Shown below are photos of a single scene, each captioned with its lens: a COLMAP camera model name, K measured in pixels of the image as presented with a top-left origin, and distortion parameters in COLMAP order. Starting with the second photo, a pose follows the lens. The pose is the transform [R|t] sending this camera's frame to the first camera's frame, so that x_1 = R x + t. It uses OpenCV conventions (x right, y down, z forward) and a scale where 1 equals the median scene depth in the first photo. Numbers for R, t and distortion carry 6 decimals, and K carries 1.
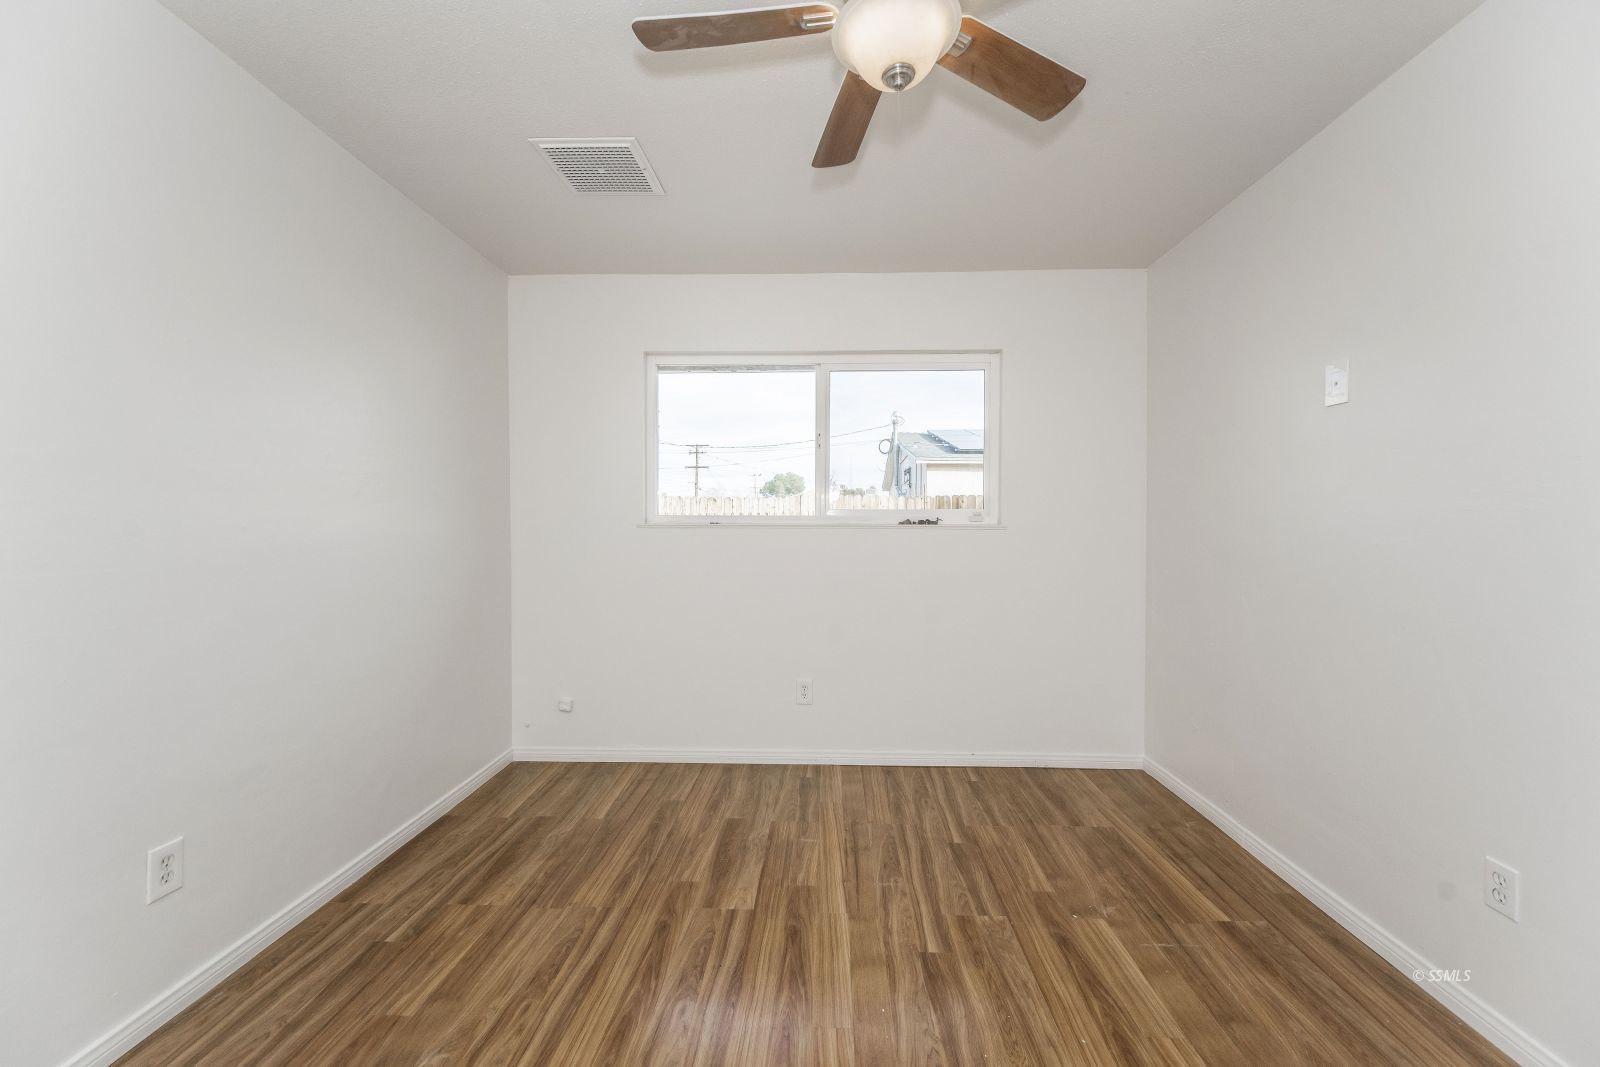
lens RADIAL K [[642.5, 0, 803.1], [0, 642.5, 553.0], [0, 0, 1]] dist [0.001560, 0.000269]
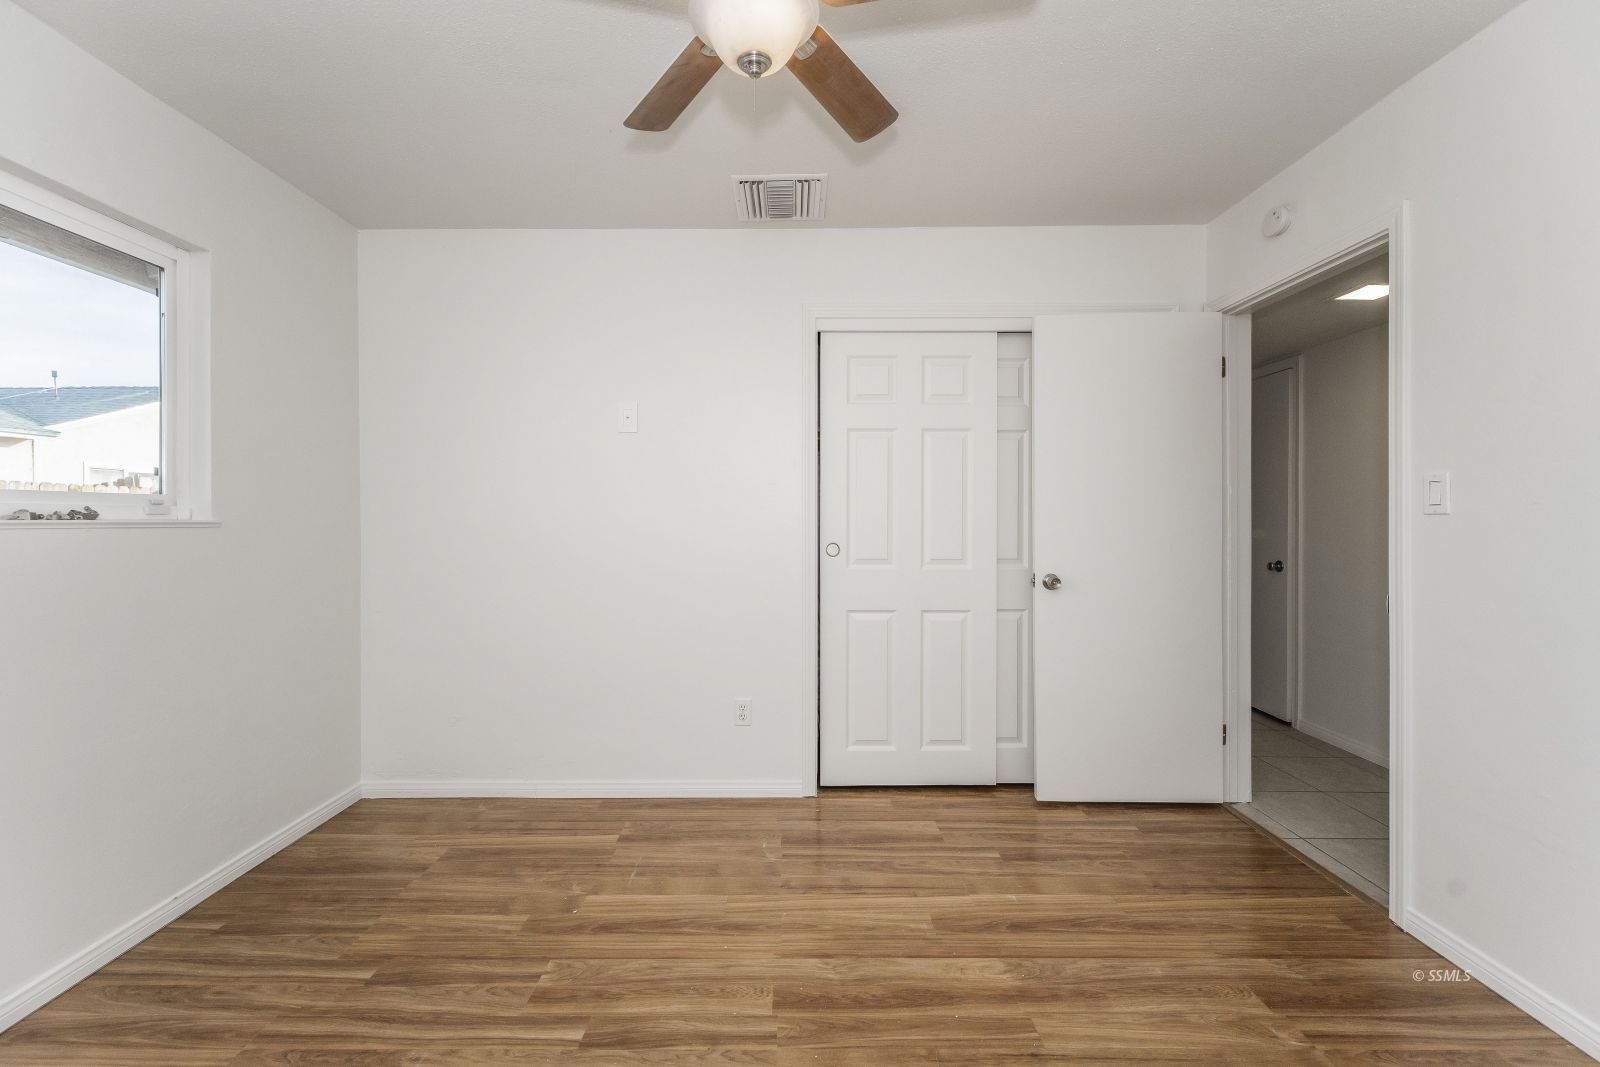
lens RADIAL K [[658.6, 0, 790.4], [0, 658.6, 510.6], [0, 0, 1]] dist [-0.000167, -0.000173]
pose [[-0.044505, 0.004729, 0.998998, -0.601409], [0.053747, 0.998552, -0.002333, -0.028701], [-0.997562, 0.053590, -0.044695, 0.679705]]
